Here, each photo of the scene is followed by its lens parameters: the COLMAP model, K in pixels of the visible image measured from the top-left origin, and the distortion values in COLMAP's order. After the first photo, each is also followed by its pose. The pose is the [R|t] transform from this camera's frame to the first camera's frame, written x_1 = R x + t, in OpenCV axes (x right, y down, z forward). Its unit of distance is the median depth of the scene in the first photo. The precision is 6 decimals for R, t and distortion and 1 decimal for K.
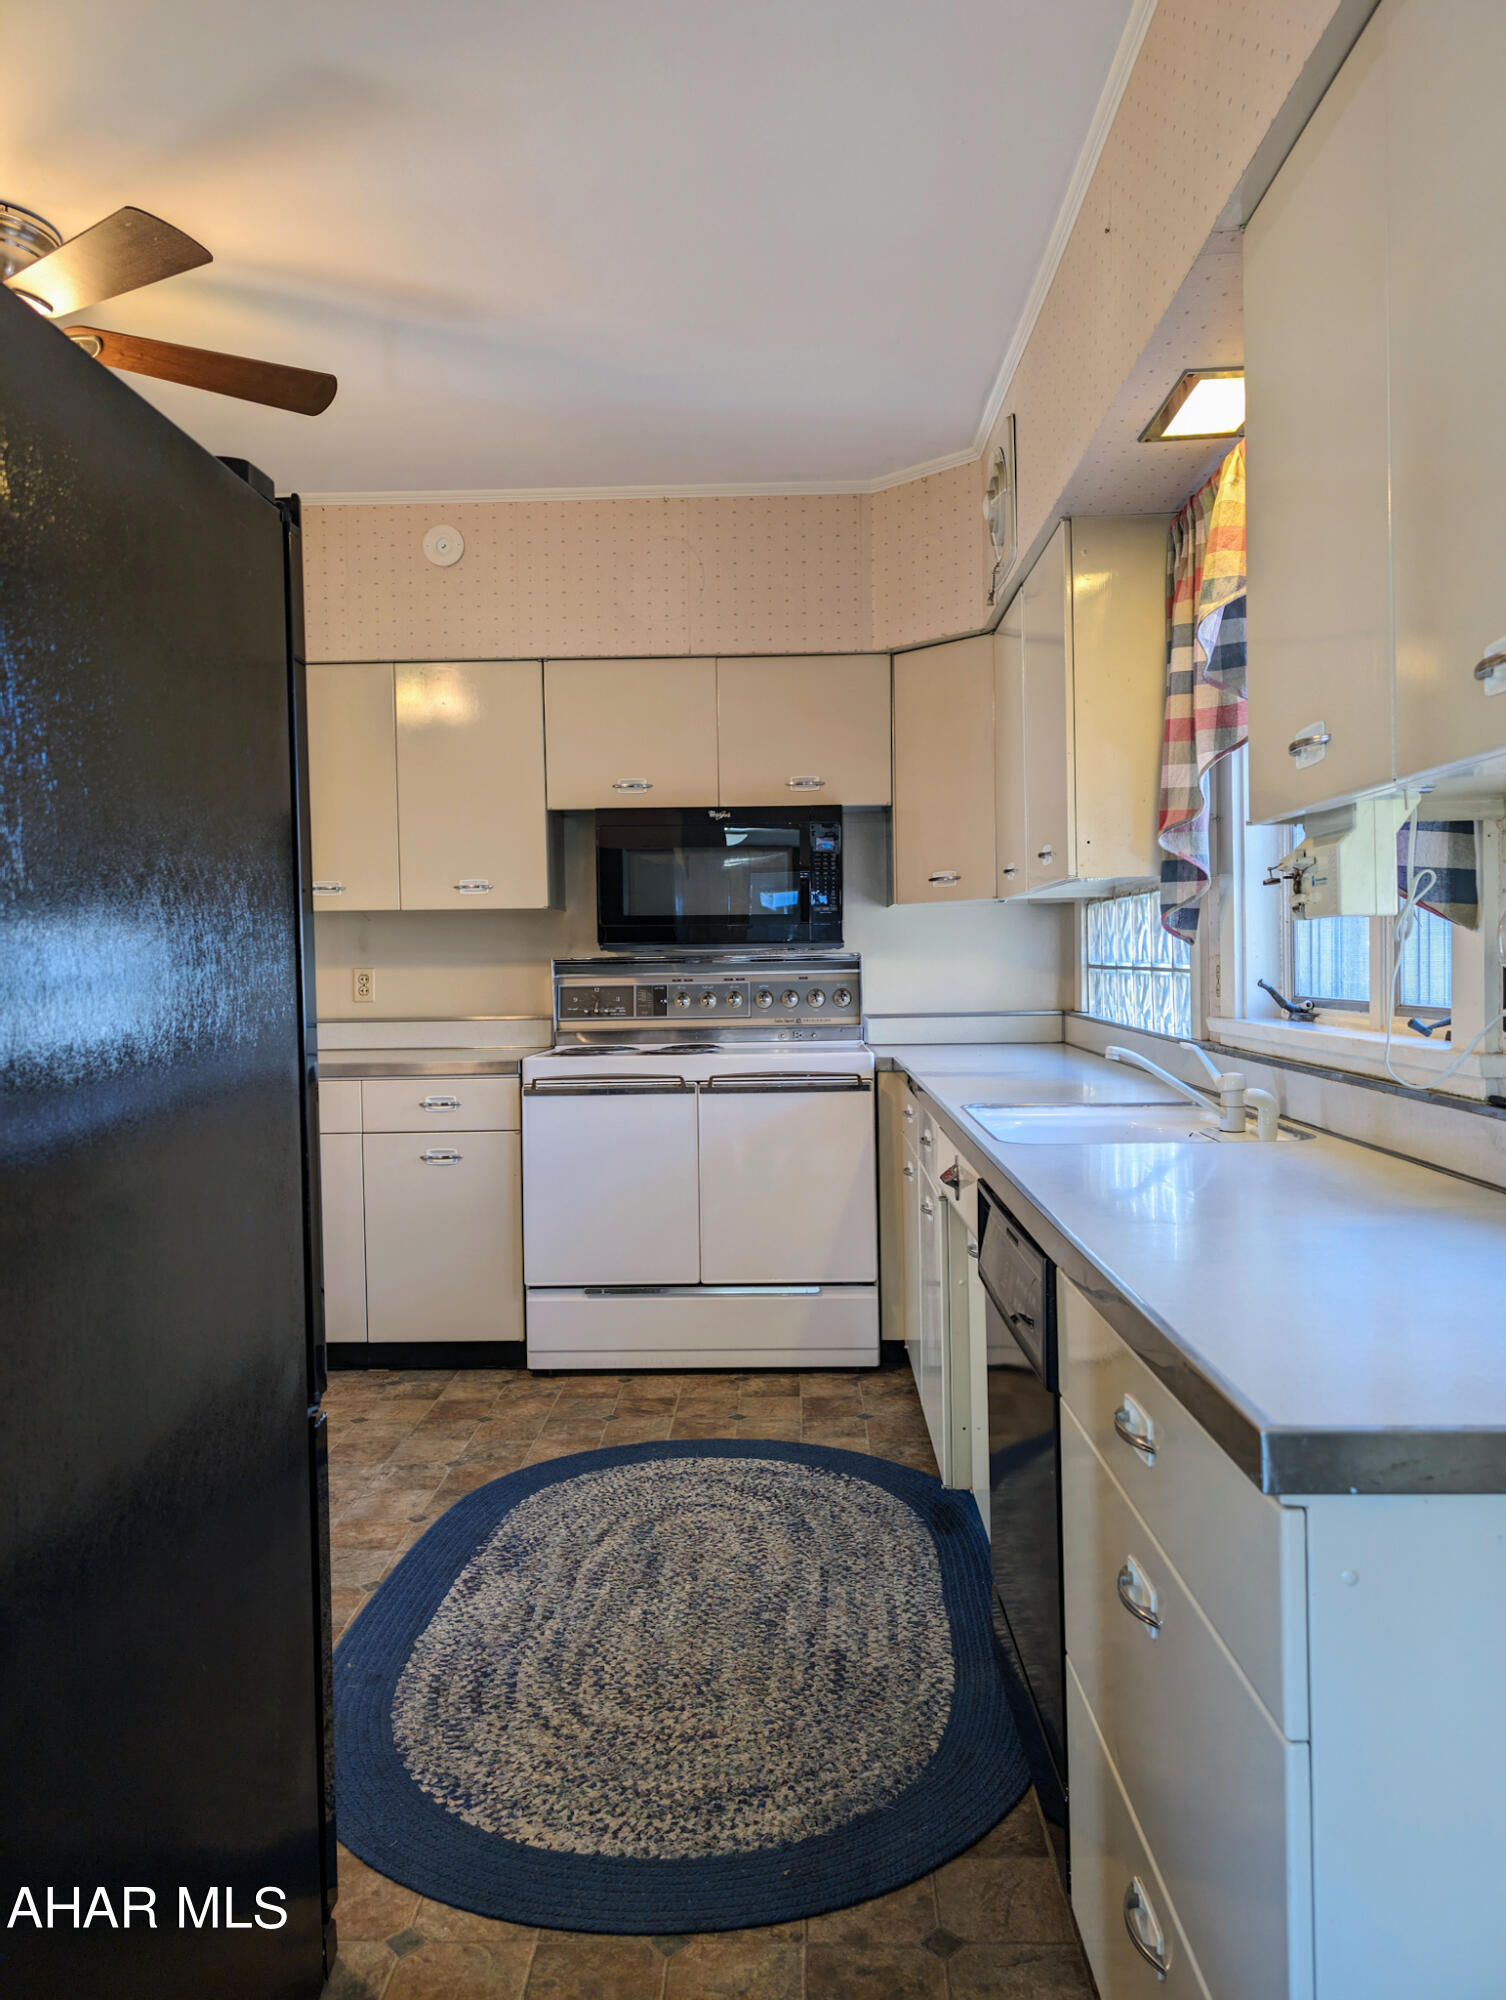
lens RADIAL K [[1419.2, 0, 753.0], [0, 1419.2, 1000.0], [0, 0, 1]] dist [-0.043189, -0.002755]
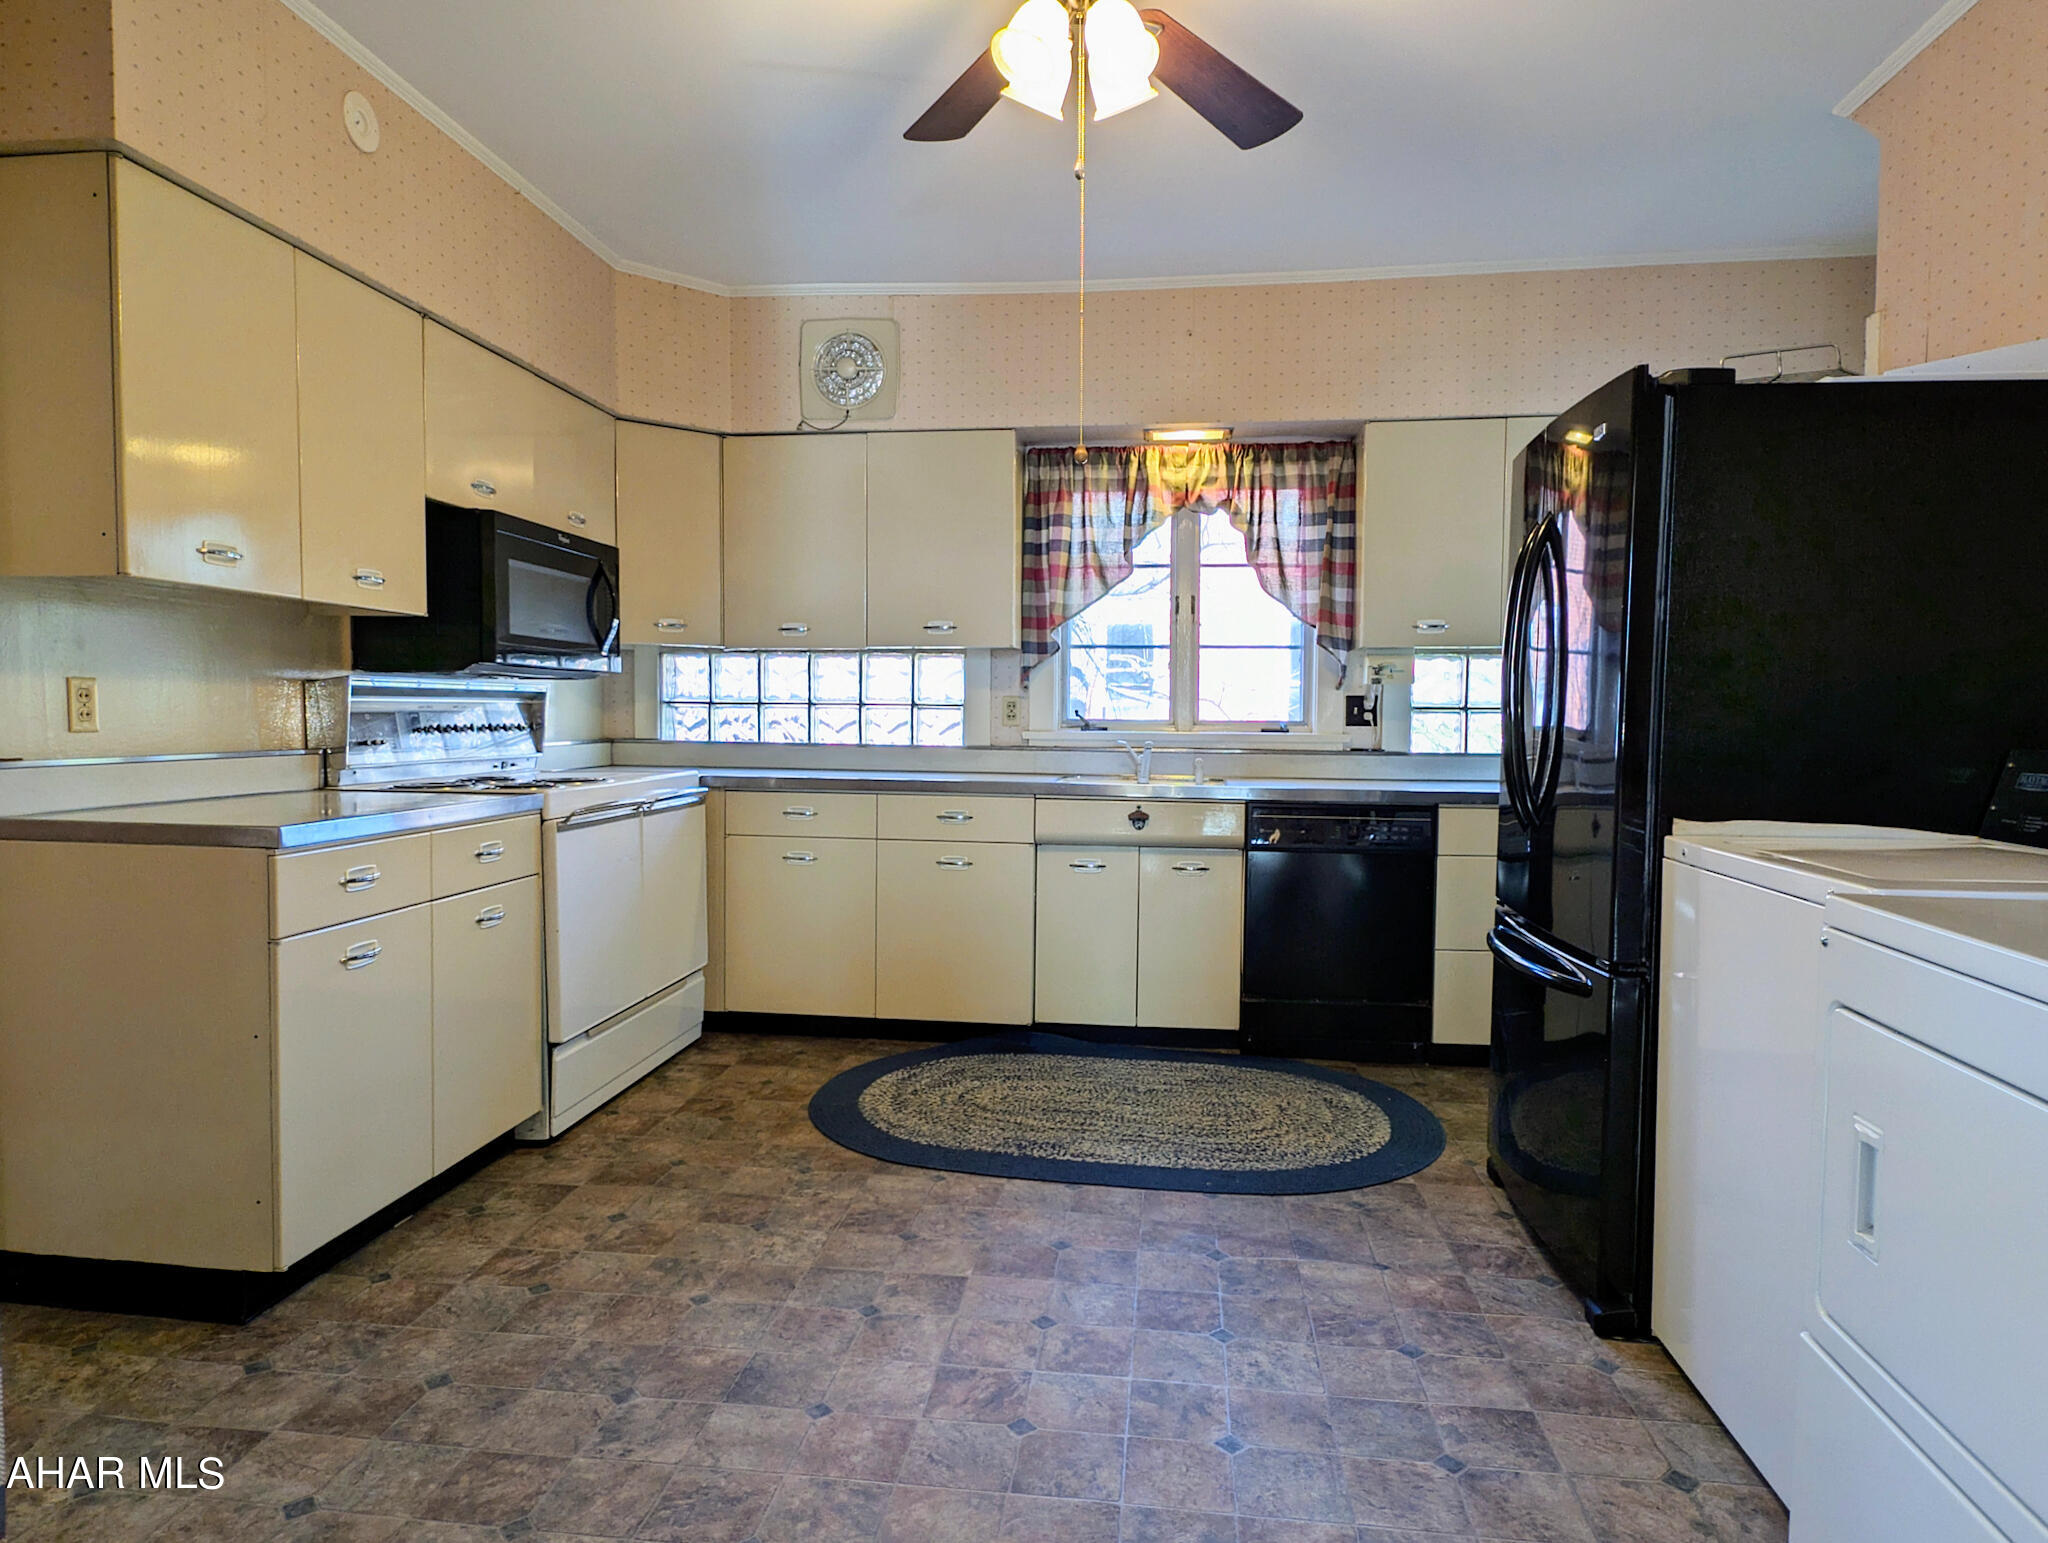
lens RADIAL K [[1277.9, 0, 1024.0], [0, 1277.9, 771.5], [0, 0, 1]] dist [0.007319, 0.000346]
pose [[0.090511, -0.035668, 0.995256, -1.019513], [0.015714, 0.999285, 0.034384, 0.006735], [-0.995771, 0.012528, 0.091007, 0.685500]]
